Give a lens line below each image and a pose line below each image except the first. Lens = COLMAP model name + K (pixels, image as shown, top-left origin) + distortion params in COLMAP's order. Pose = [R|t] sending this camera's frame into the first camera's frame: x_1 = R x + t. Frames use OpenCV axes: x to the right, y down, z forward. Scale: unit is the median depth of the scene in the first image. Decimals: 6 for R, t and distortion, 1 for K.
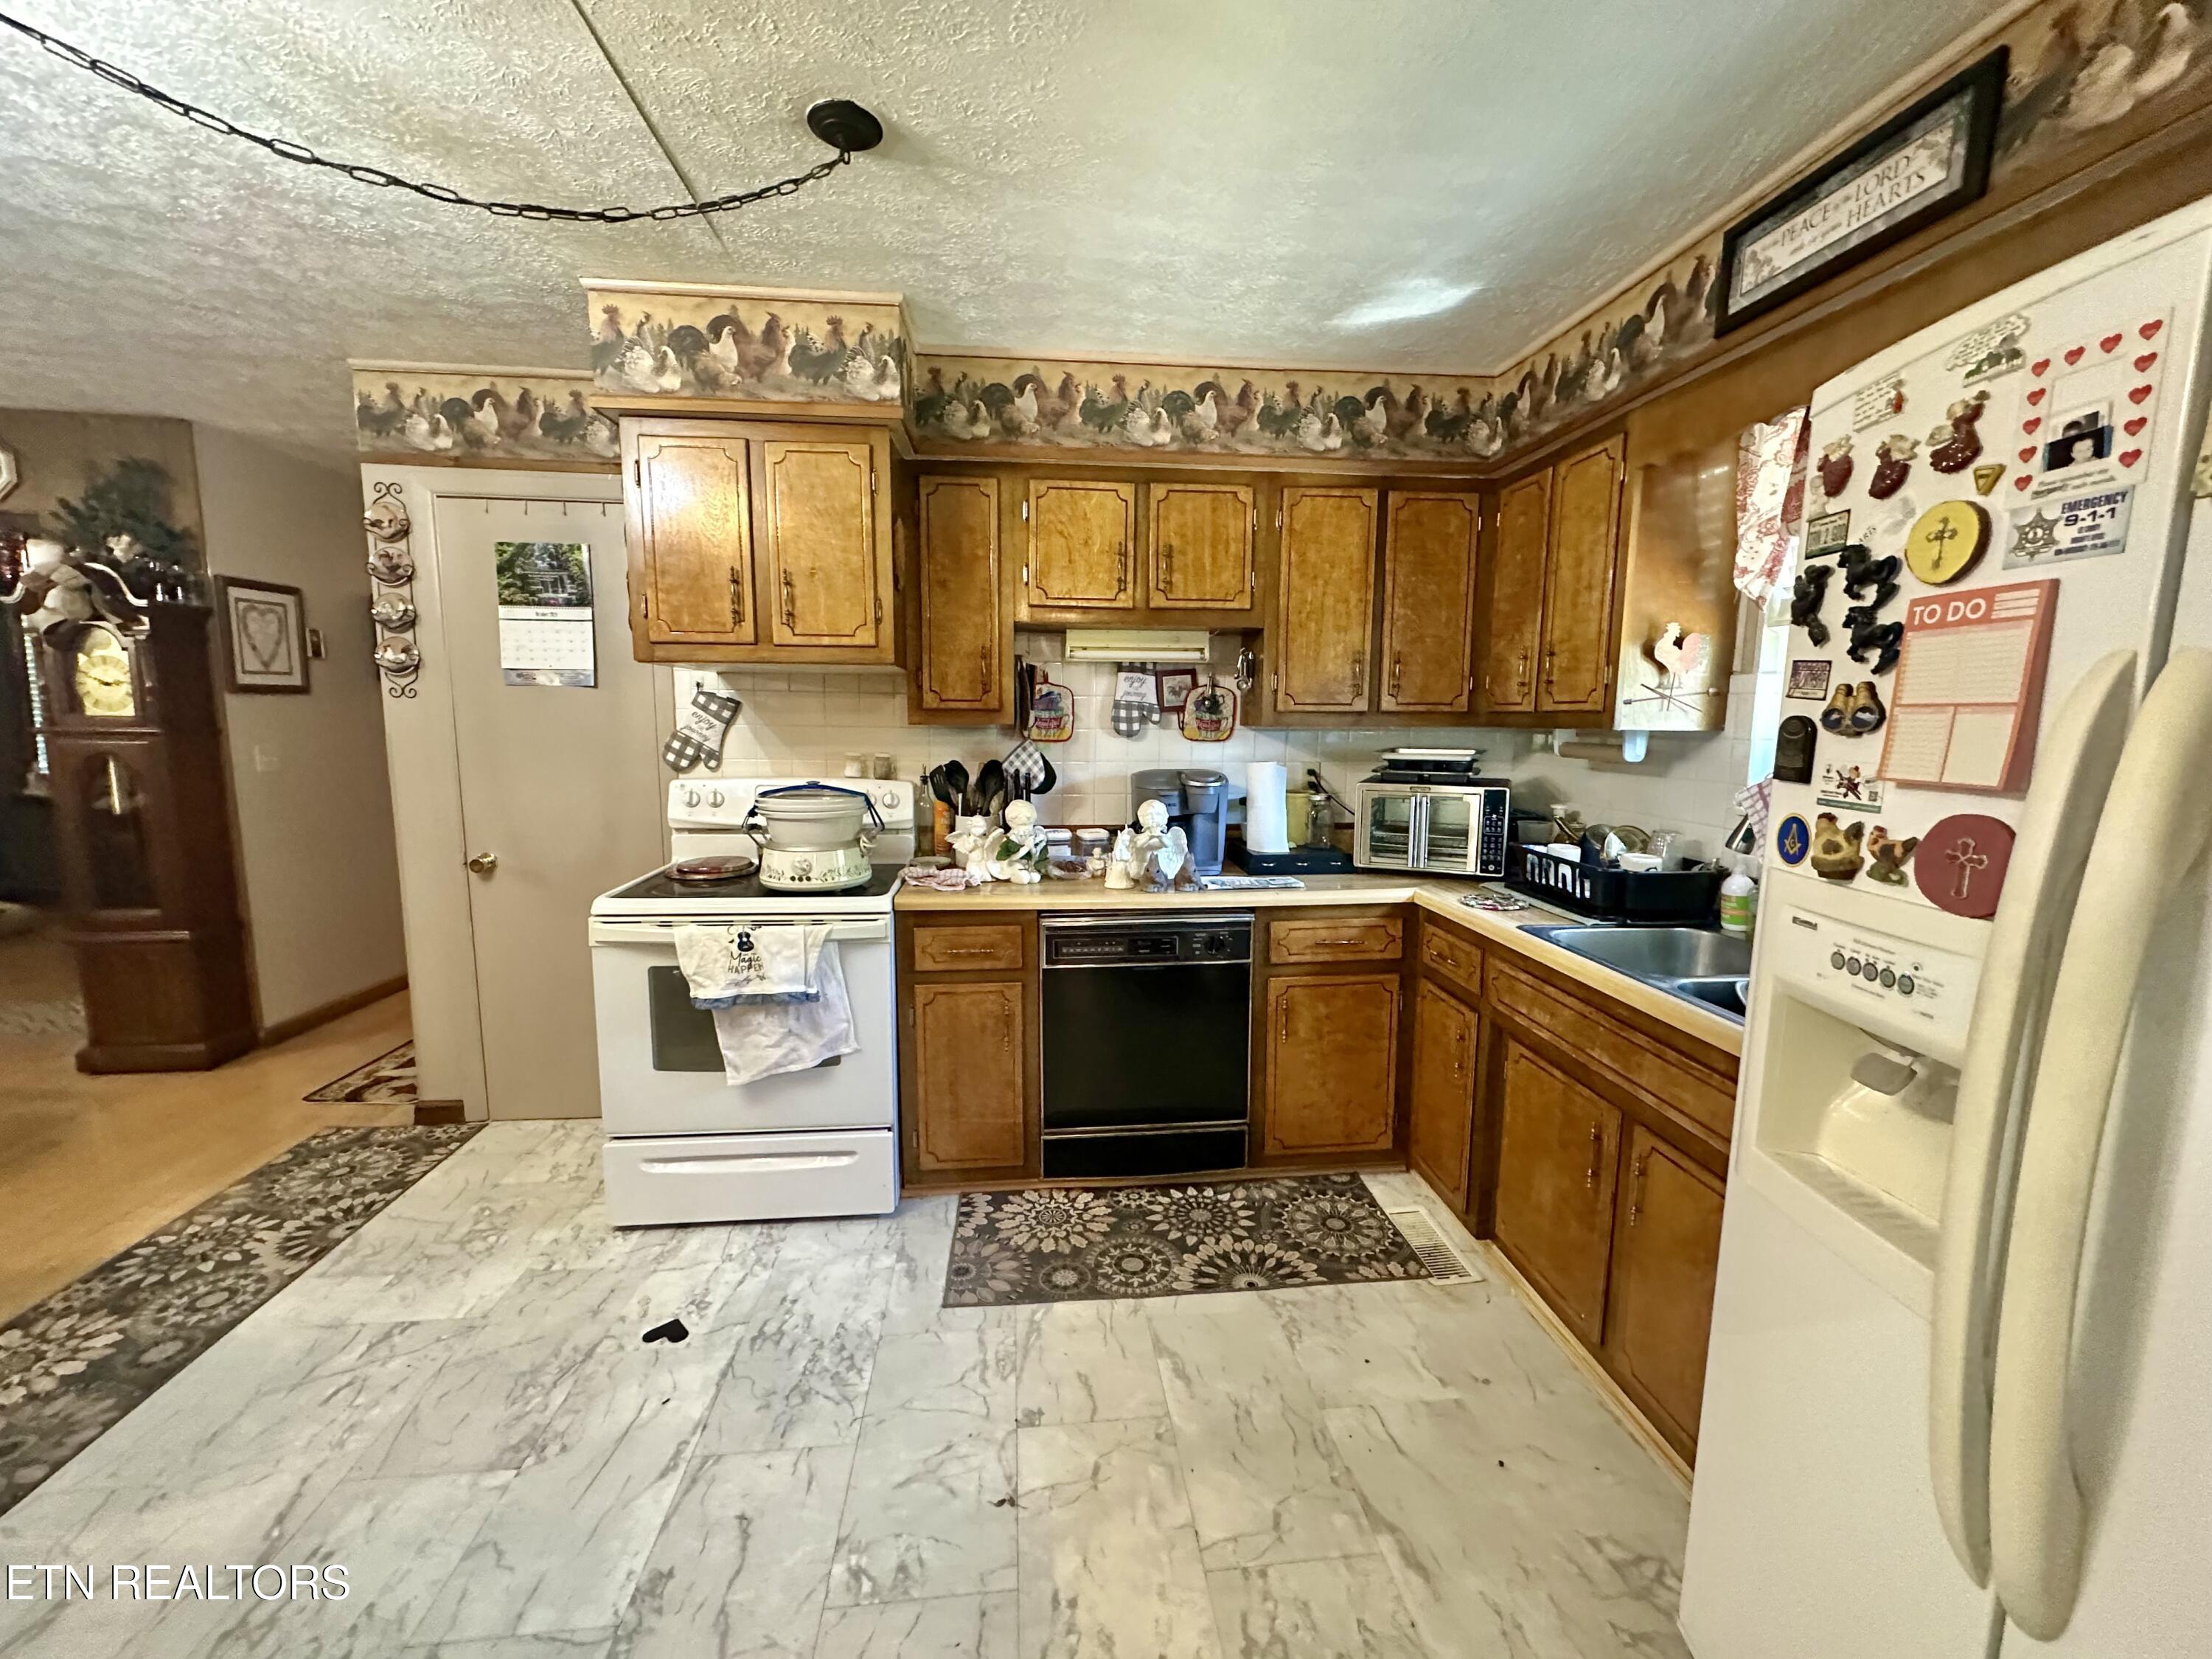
lens RADIAL K [[880.4, 0, 1106.8], [0, 880.4, 829.6], [0, 0, 1]] dist [-0.002034, 0.000400]
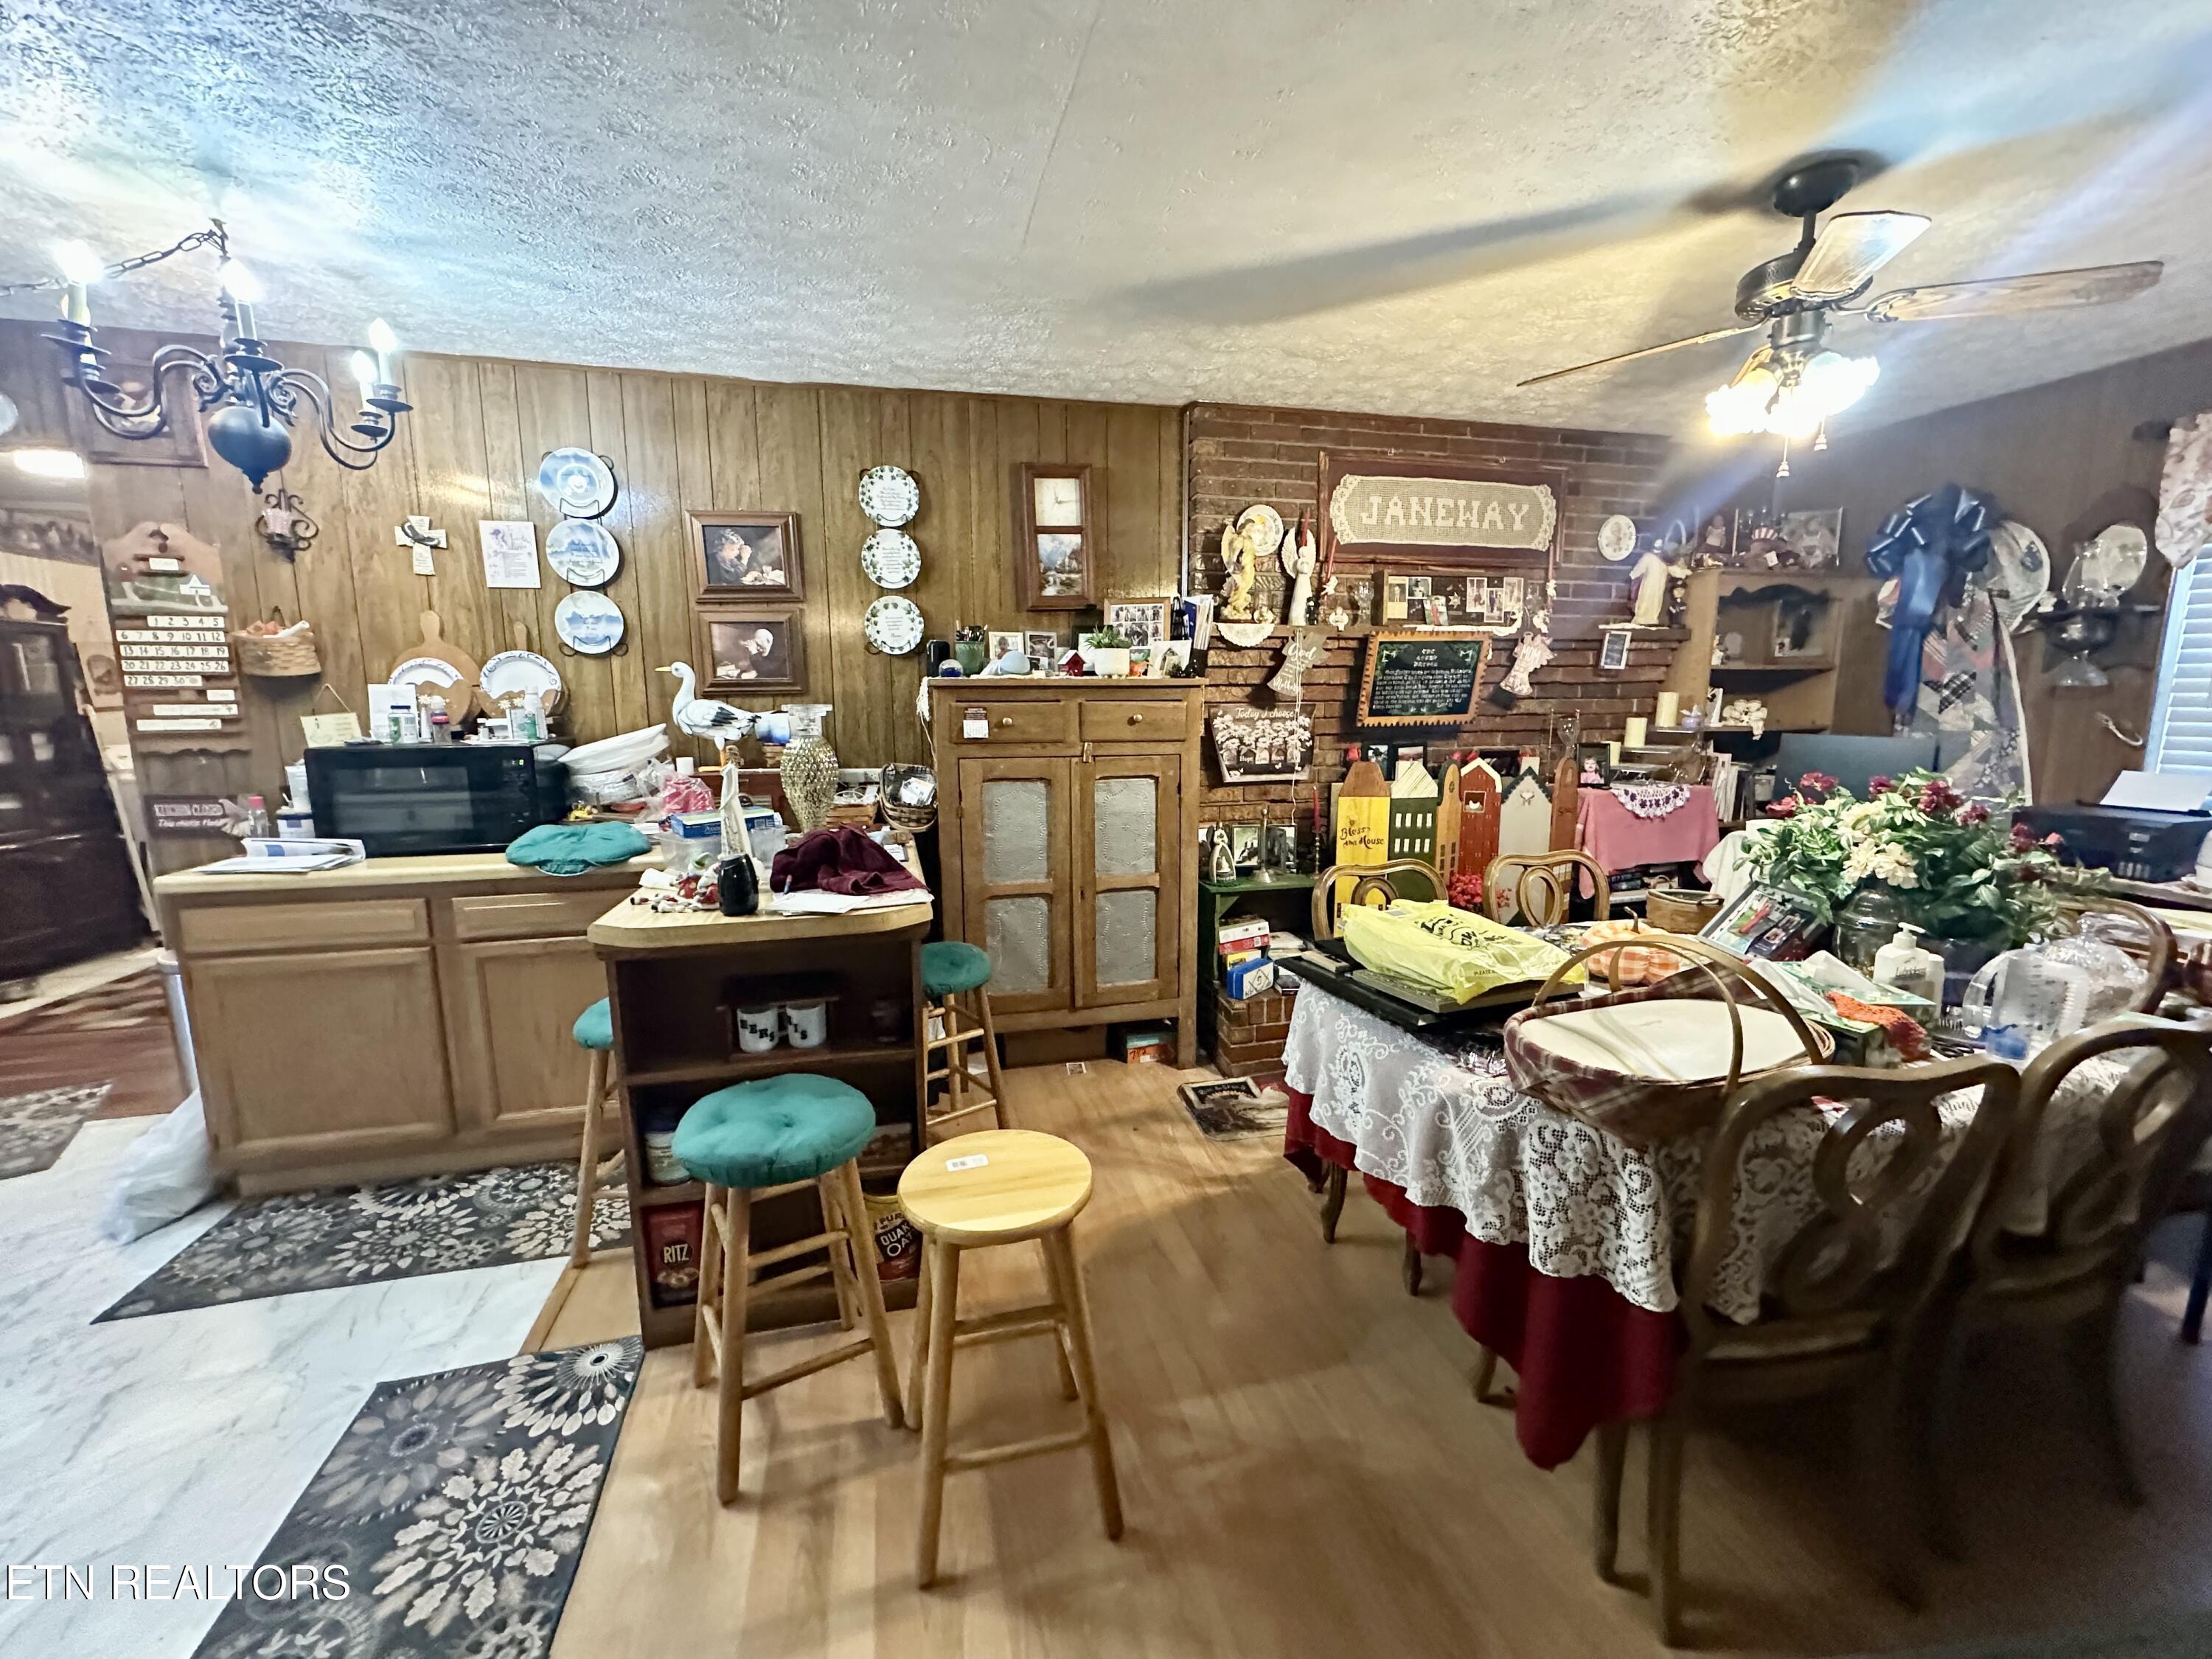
lens RADIAL K [[880.4, 0, 1109.1], [0, 880.4, 829.5], [0, 0, 1]] dist [-0.002034, 0.000400]
pose [[-0.989716, 0.009769, -0.142710, -1.797140], [-0.030534, 0.960244, 0.277487, -0.255889], [0.139747, 0.278991, -0.950071, 1.767648]]
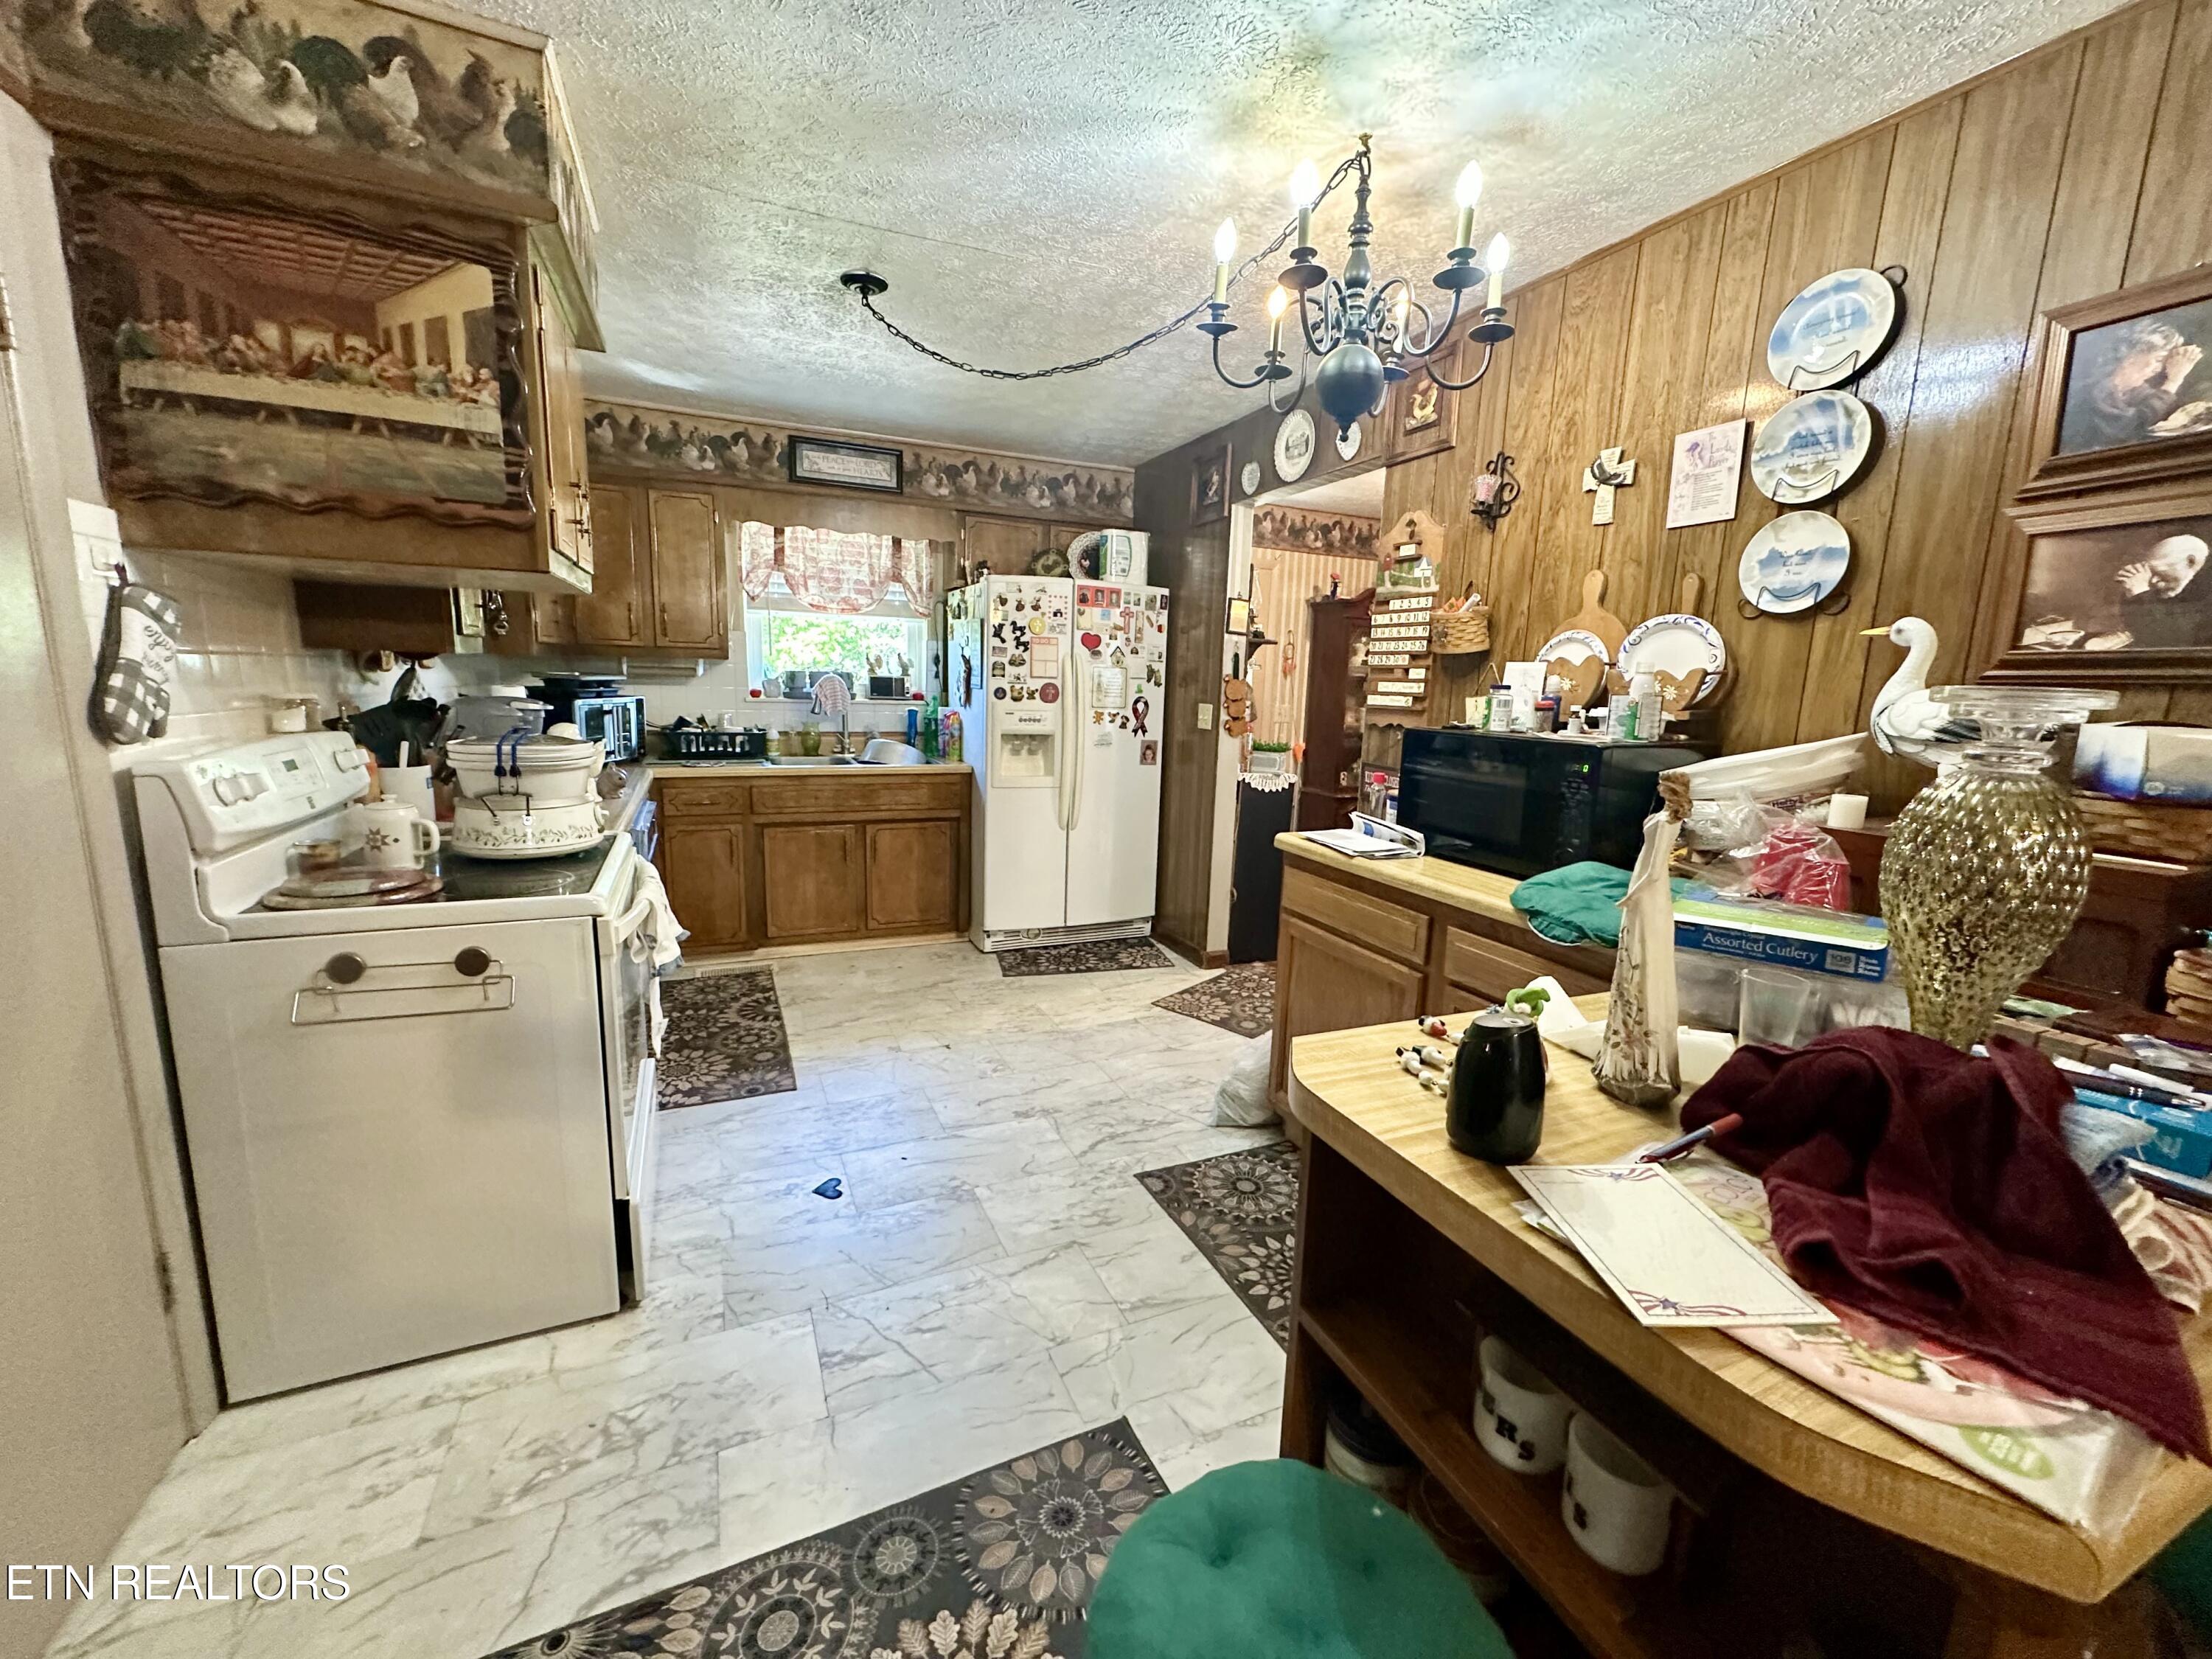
lens RADIAL K [[880.4, 0, 1108.5], [0, 880.4, 830.7], [0, 0, 1]] dist [-0.002034, 0.000400]
pose [[-0.311908, -0.186861, 0.931556, -1.838812], [0.087886, 0.970591, 0.224118, -0.135659], [-0.946039, 0.151775, -0.286313, 1.038712]]
